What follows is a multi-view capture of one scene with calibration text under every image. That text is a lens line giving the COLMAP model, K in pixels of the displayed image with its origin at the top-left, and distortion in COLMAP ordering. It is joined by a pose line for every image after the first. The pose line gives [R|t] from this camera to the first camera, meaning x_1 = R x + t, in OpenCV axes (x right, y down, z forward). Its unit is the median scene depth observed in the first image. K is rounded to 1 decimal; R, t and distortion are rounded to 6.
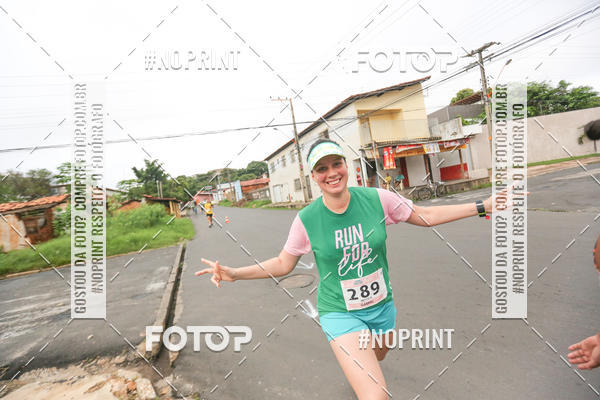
lens RADIAL K [[272.4, 0, 292.2], [0, 272.4, 197.8], [0, 0, 1]] dist [-0.029148, 0.008906]
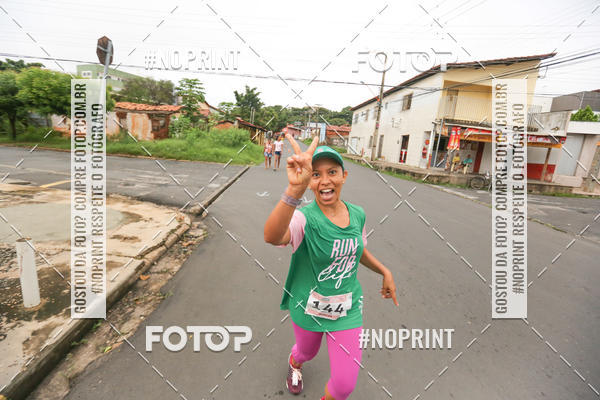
lens RADIAL K [[282.4, 0, 297.3], [0, 282.4, 196.6], [0, 0, 1]] dist [-0.038523, 0.016263]
pose [[0.921043, 0.291965, -0.257752, 0.140017], [-0.237364, 0.945518, 0.222831, -0.033507], [0.308768, -0.144056, 0.940165, -0.146023]]
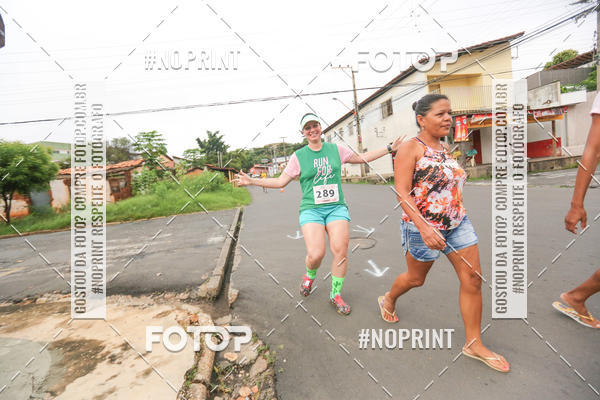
lens RADIAL K [[271.9, 0, 293.2], [0, 271.9, 197.2], [0, 0, 1]] dist [-0.047042, 0.020710]
pose [[0.981101, 0.056543, -0.185051, -0.010515], [-0.041391, 0.995543, 0.084744, 0.023734], [0.189018, -0.075483, 0.979068, 0.016819]]
